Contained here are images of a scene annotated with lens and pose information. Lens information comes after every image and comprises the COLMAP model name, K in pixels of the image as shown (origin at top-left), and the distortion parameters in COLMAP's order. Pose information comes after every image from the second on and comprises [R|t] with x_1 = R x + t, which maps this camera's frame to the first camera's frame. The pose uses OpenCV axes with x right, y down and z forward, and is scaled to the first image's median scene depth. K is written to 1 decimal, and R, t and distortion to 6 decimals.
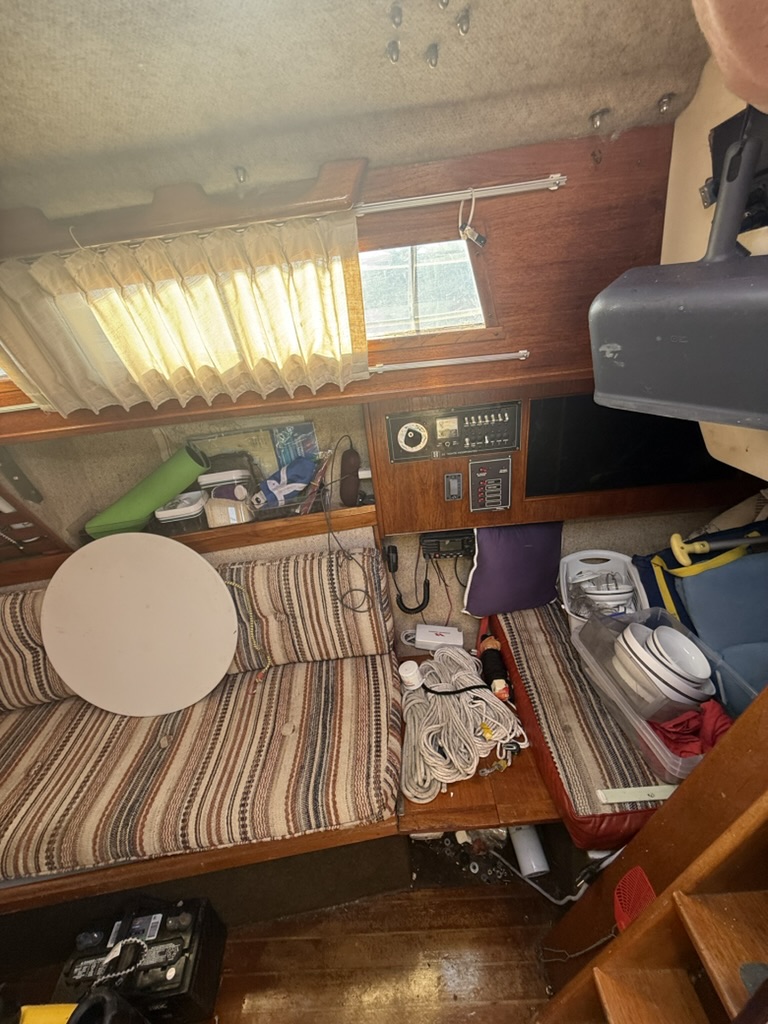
lens RADIAL K [[409.9, 0, 383.4], [0, 409.9, 514.3], [0, 0, 1]] dist [-0.000425, 0.000191]
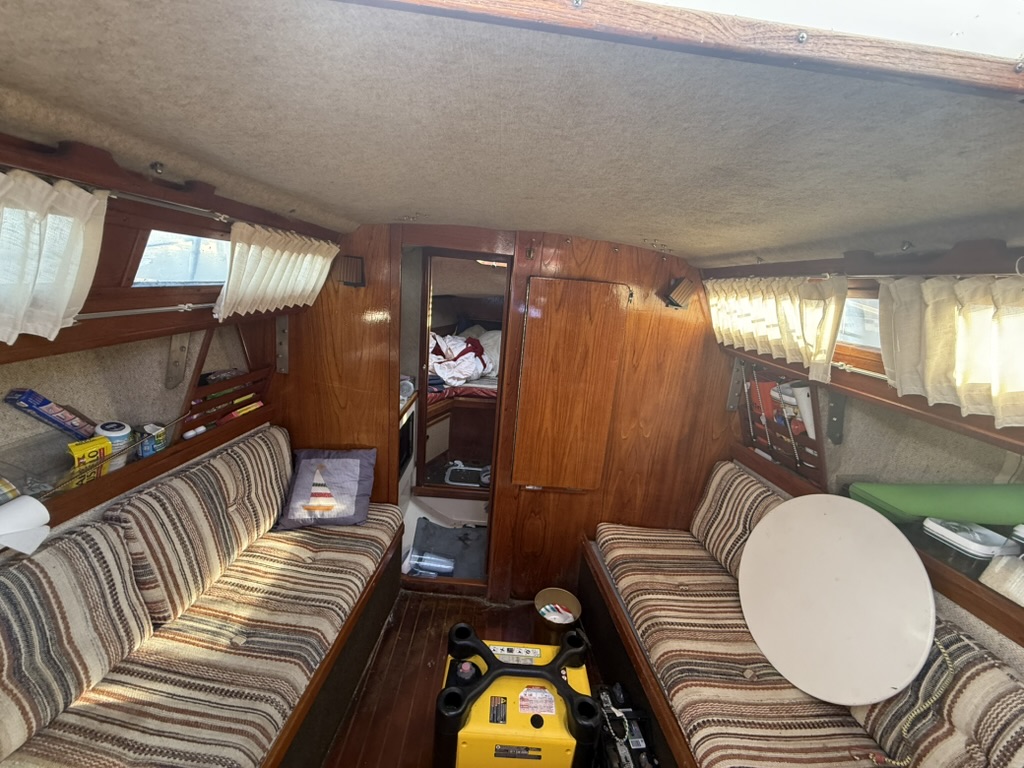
lens RADIAL K [[404.9, 0, 522.6], [0, 404.9, 383.8], [0, 0, 1]] dist [0.001193, 0.000231]
pose [[0.022618, 0.361610, -0.932055, 0.141978], [-0.531475, 0.793991, 0.295148, -0.032293], [0.846772, 0.488688, 0.210145, -0.070012]]
